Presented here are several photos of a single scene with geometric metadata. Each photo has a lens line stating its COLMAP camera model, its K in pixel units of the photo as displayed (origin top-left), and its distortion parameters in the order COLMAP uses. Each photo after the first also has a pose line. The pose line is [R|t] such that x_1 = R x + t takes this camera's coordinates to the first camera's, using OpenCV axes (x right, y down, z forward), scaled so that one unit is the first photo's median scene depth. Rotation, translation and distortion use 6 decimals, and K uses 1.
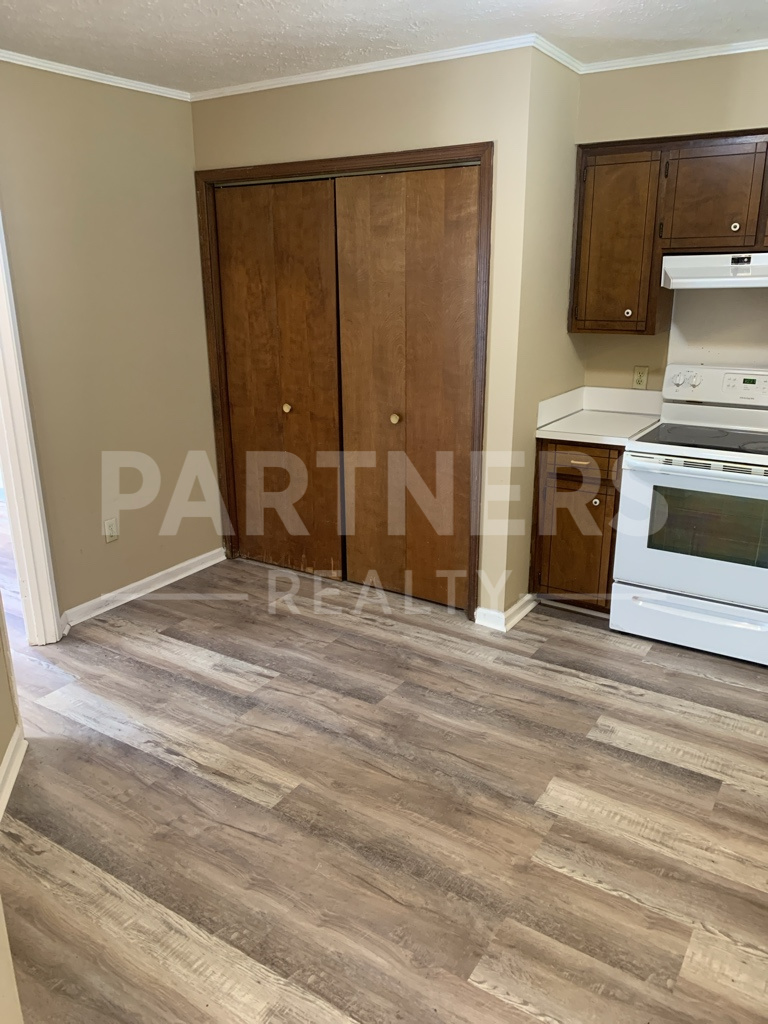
lens RADIAL K [[812.3, 0, 369.0], [0, 812.3, 513.5], [0, 0, 1]] dist [0.006087, -0.007768]
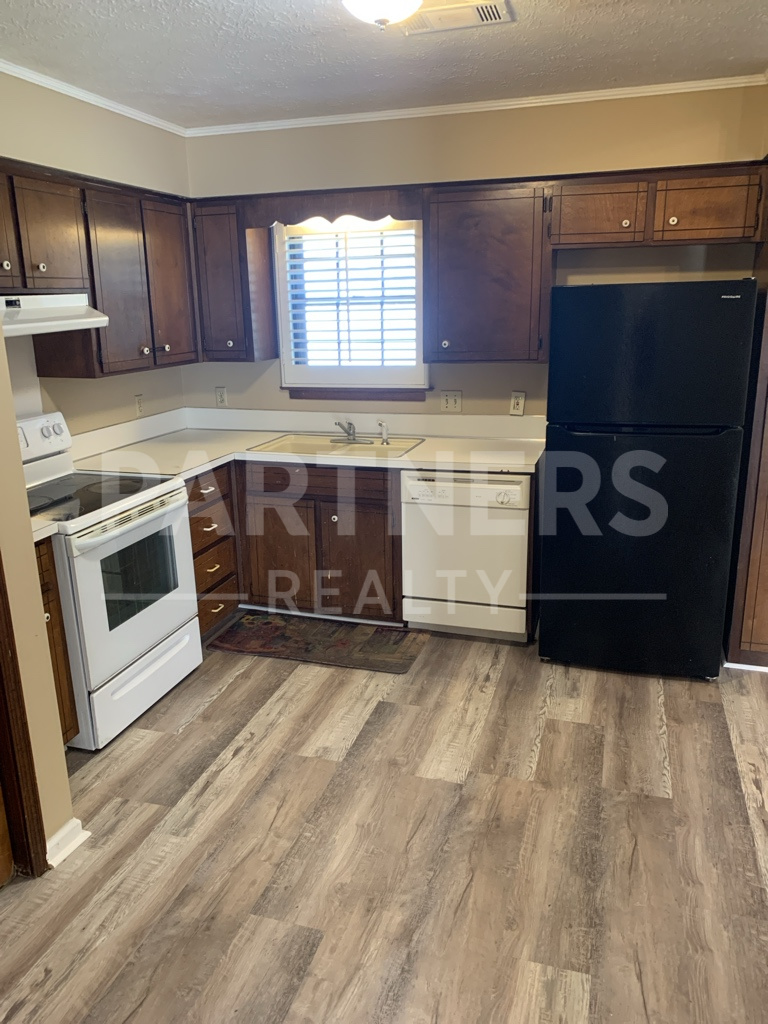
lens RADIAL K [[812.3, 0, 369.0], [0, 812.3, 513.5], [0, 0, 1]] dist [0.006087, -0.007768]
pose [[-0.297430, -0.236682, 0.924942, -0.626946], [0.301629, 0.895873, 0.326238, -0.332666], [-0.905845, 0.376022, -0.195070, 1.084917]]
